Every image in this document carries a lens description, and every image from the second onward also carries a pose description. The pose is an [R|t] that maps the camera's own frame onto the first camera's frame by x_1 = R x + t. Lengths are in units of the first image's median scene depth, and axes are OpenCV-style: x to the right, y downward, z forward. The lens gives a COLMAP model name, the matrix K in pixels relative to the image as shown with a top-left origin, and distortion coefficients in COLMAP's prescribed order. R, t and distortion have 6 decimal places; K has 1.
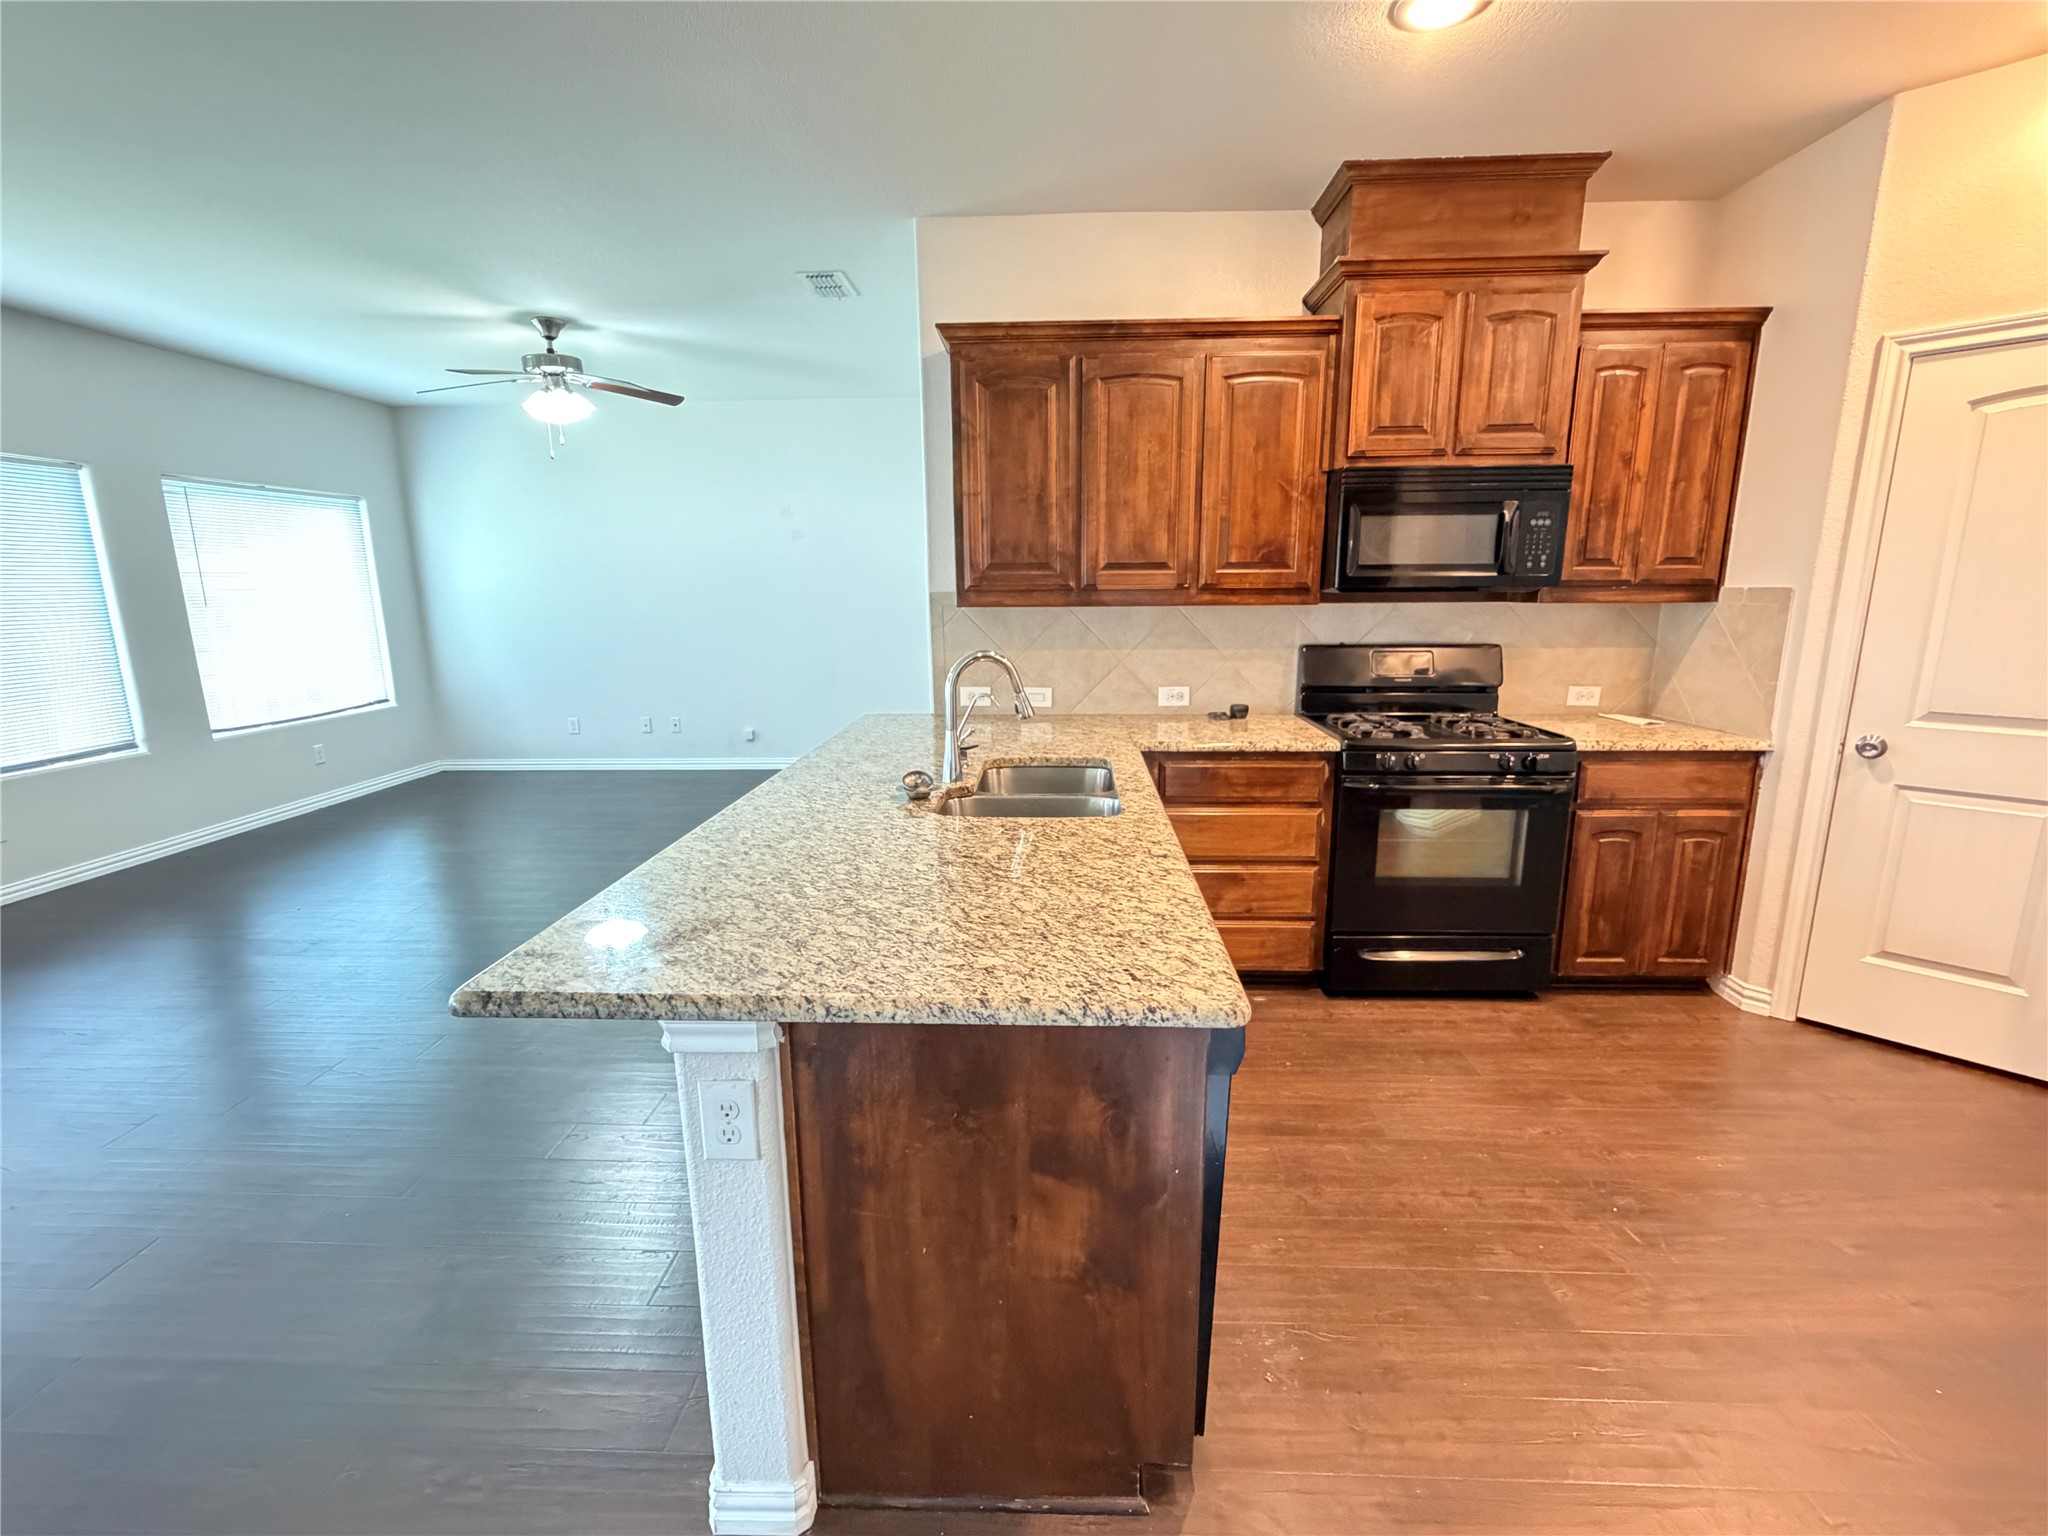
lens RADIAL K [[907.4, 0, 1018.1], [0, 907.4, 771.3], [0, 0, 1]] dist [-0.001214, 0.000271]
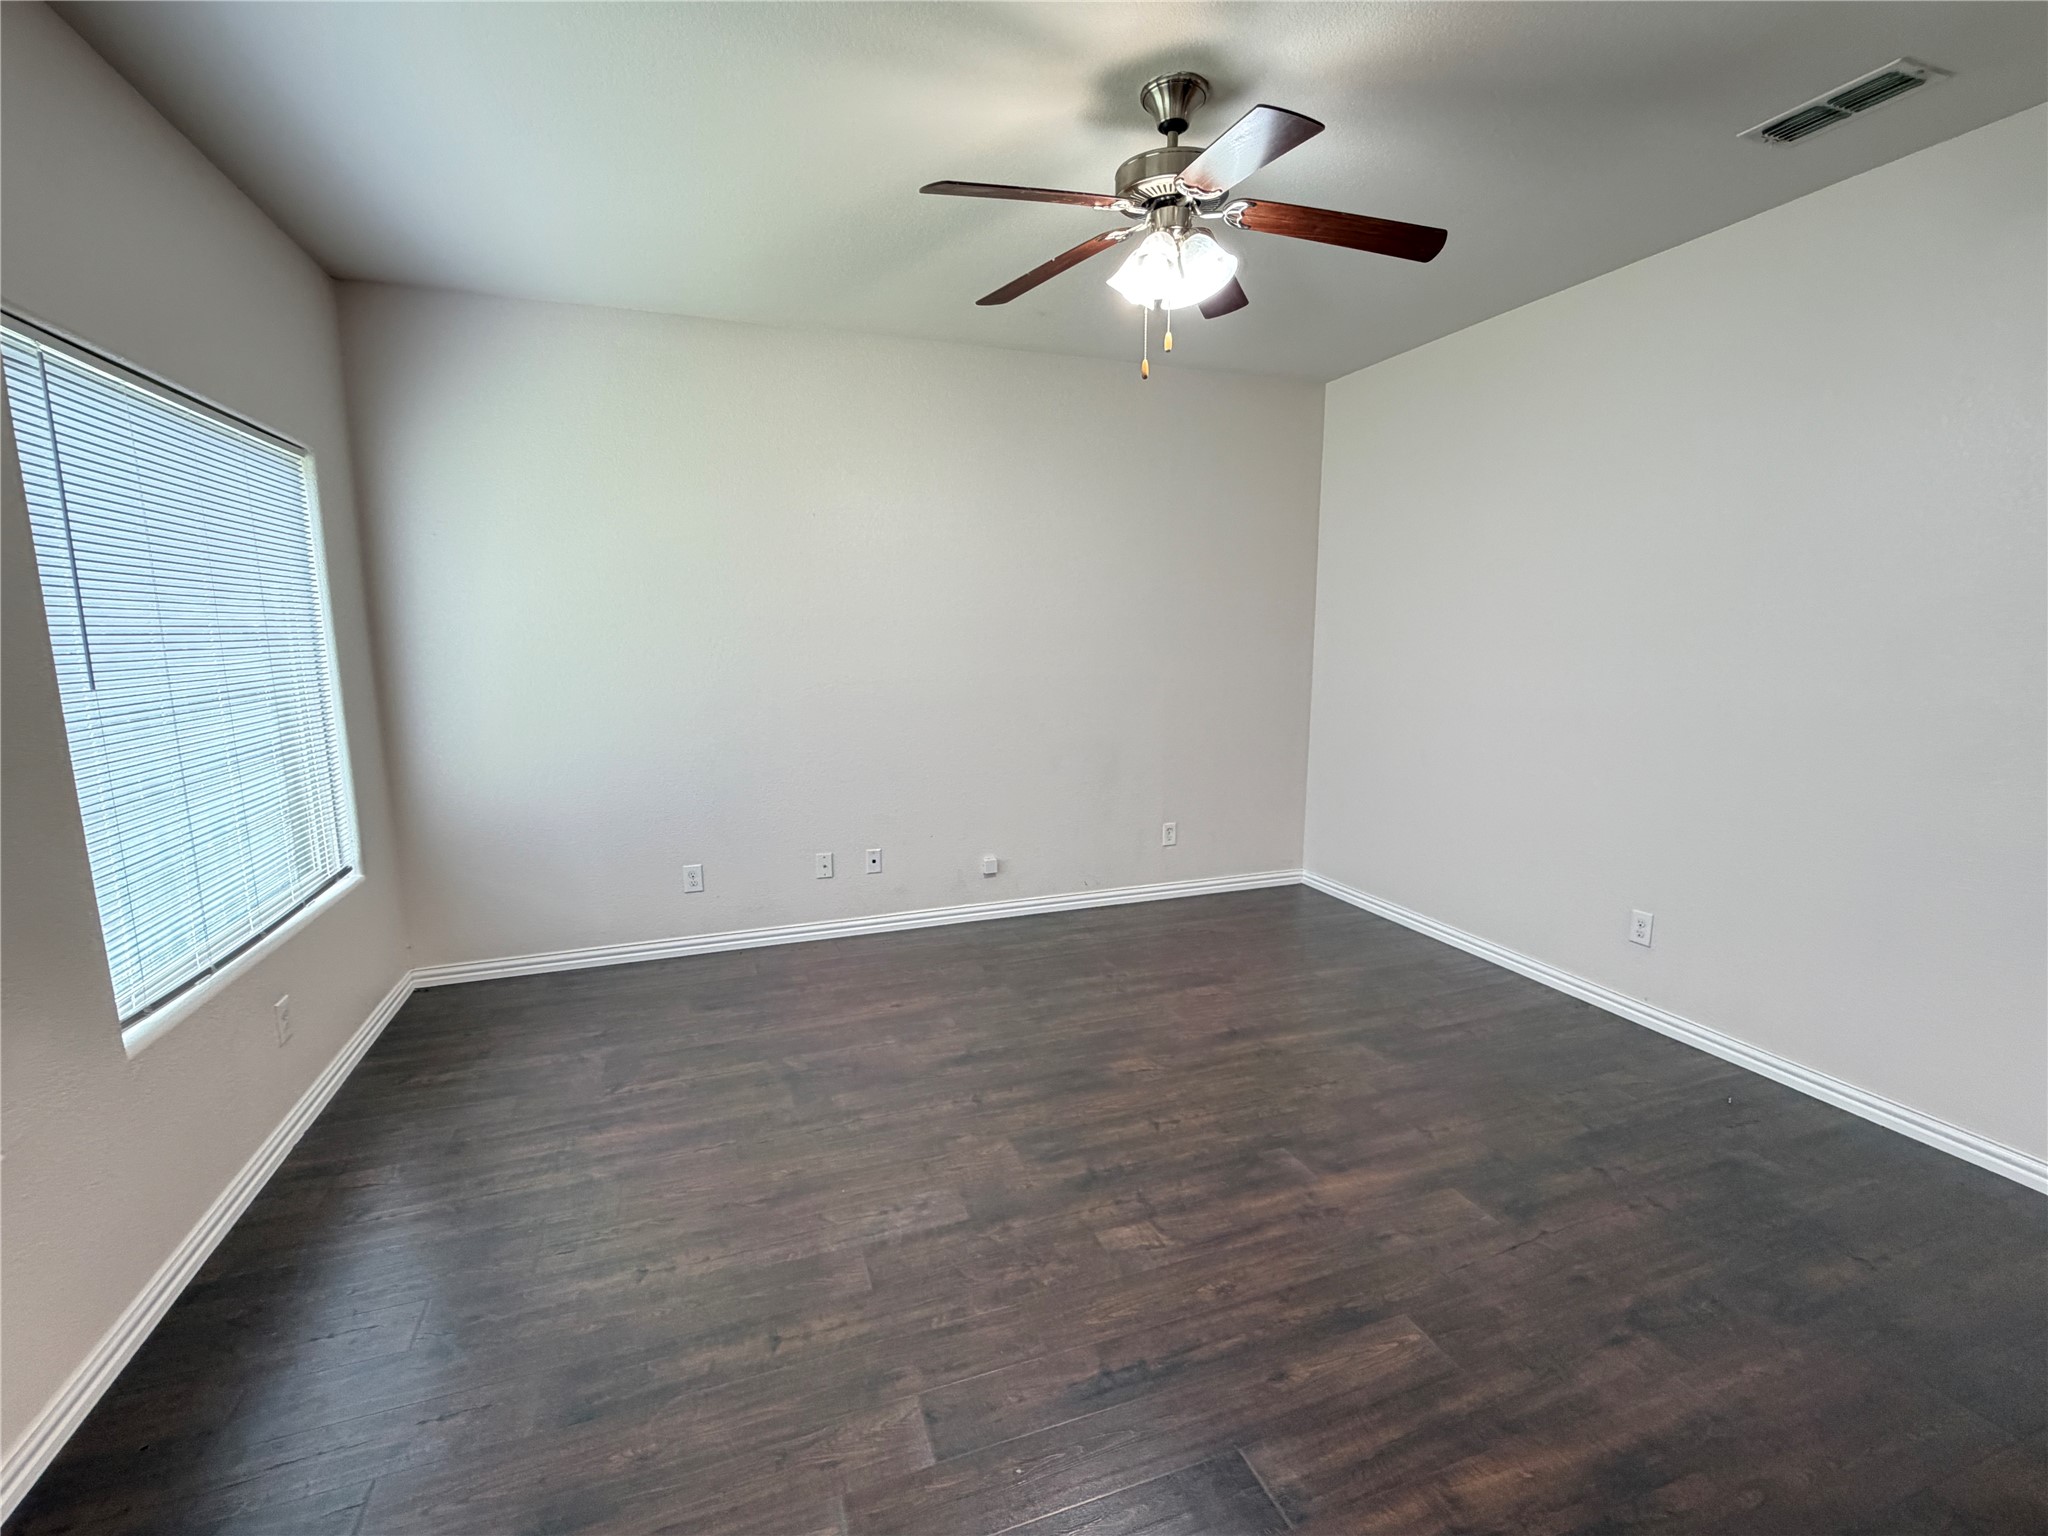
lens RADIAL K [[907.4, 0, 1016.6], [0, 907.4, 756.5], [0, 0, 1]] dist [-0.001214, 0.000271]
pose [[0.926466, -0.046025, 0.373553, -1.184498], [0.073689, 0.995468, -0.060109, -0.178978], [-0.369094, 0.083216, 0.925659, 0.900883]]
